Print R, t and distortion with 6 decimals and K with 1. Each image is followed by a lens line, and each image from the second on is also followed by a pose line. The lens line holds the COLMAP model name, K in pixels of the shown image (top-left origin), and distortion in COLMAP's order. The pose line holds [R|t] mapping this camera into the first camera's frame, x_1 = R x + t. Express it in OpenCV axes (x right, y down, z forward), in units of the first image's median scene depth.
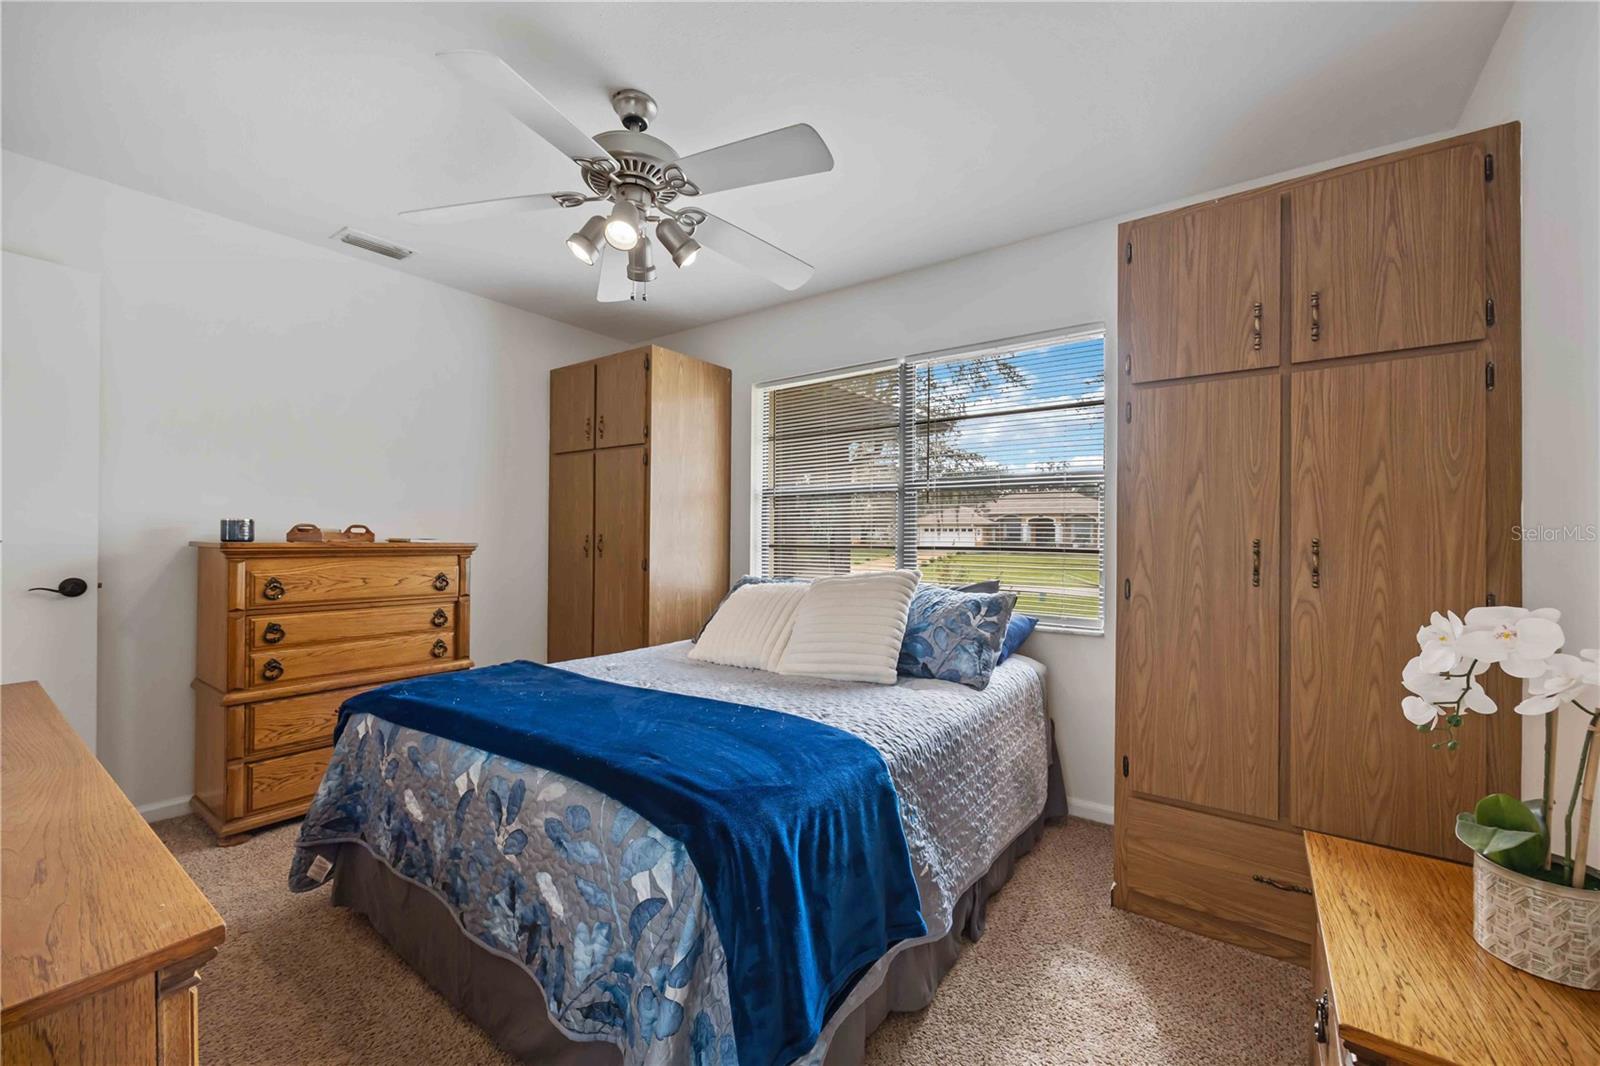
lens RADIAL K [[639.9, 0, 798.3], [0, 639.9, 534.5], [0, 0, 1]] dist [-0.003070, -0.000804]
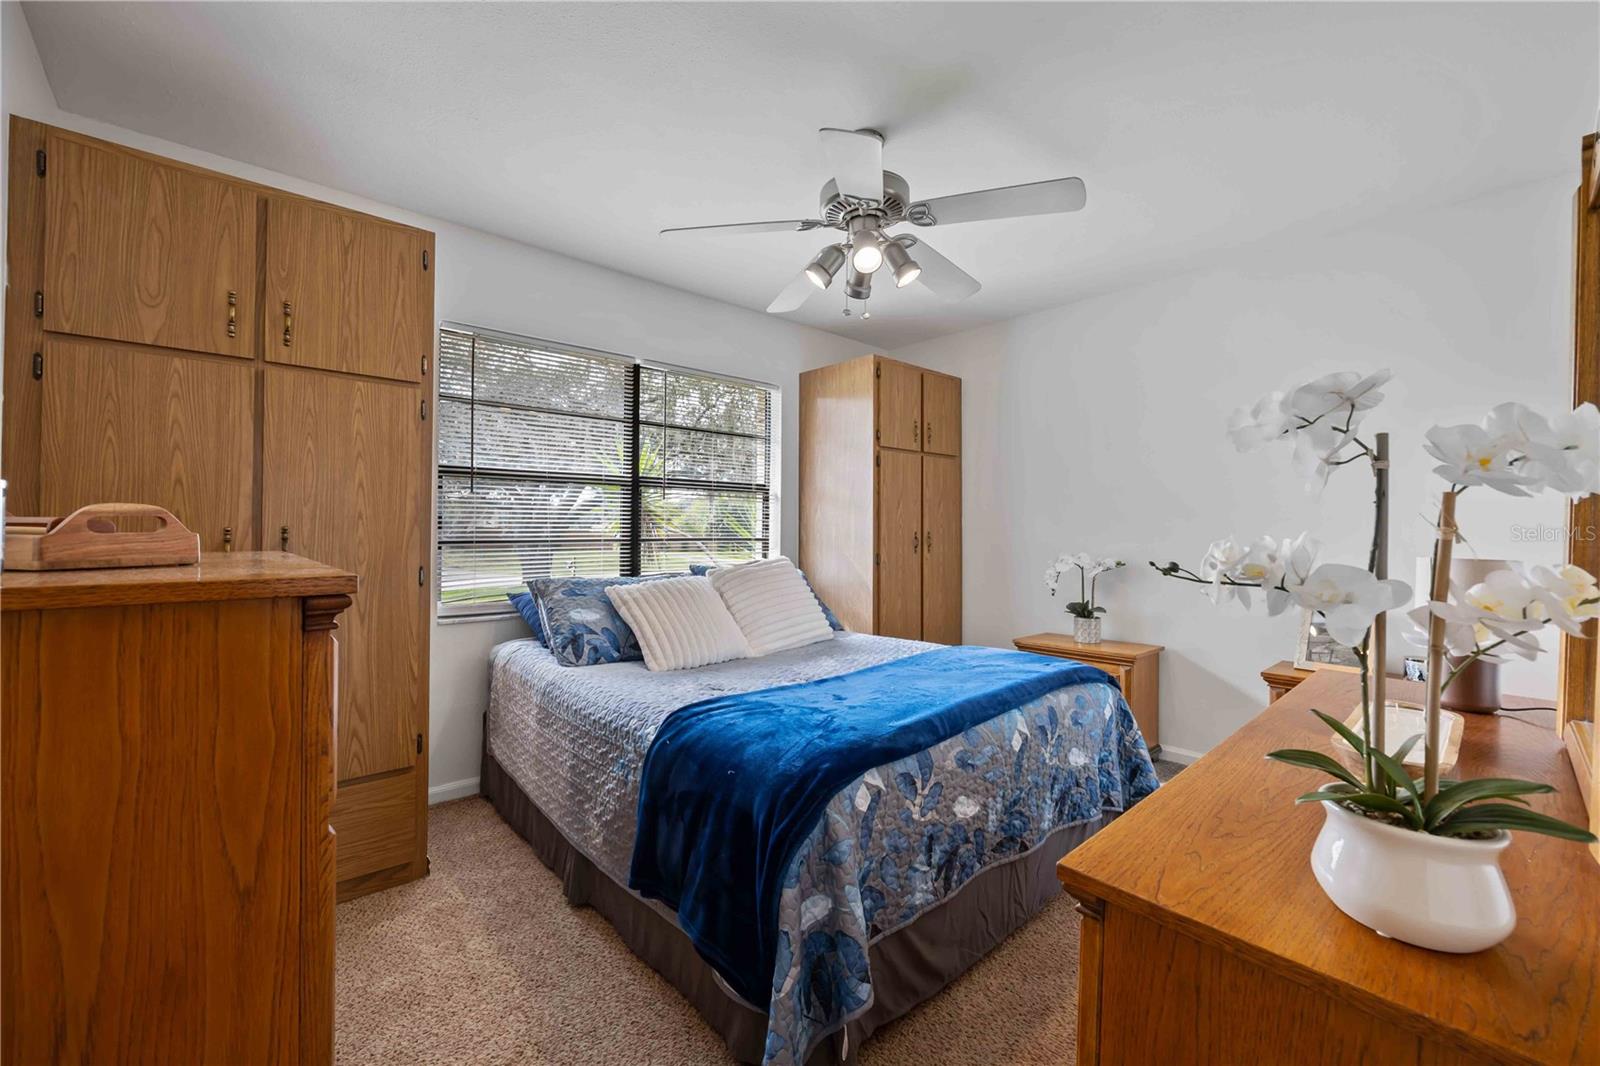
lens RADIAL K [[639.9, 0, 798.0], [0, 639.9, 534.0], [0, 0, 1]] dist [-0.003070, -0.000804]
pose [[0.210105, -0.009907, 0.977629, -1.490727], [-0.005934, 0.999917, 0.011408, -0.005625], [-0.977661, -0.008199, 0.210029, 0.968184]]
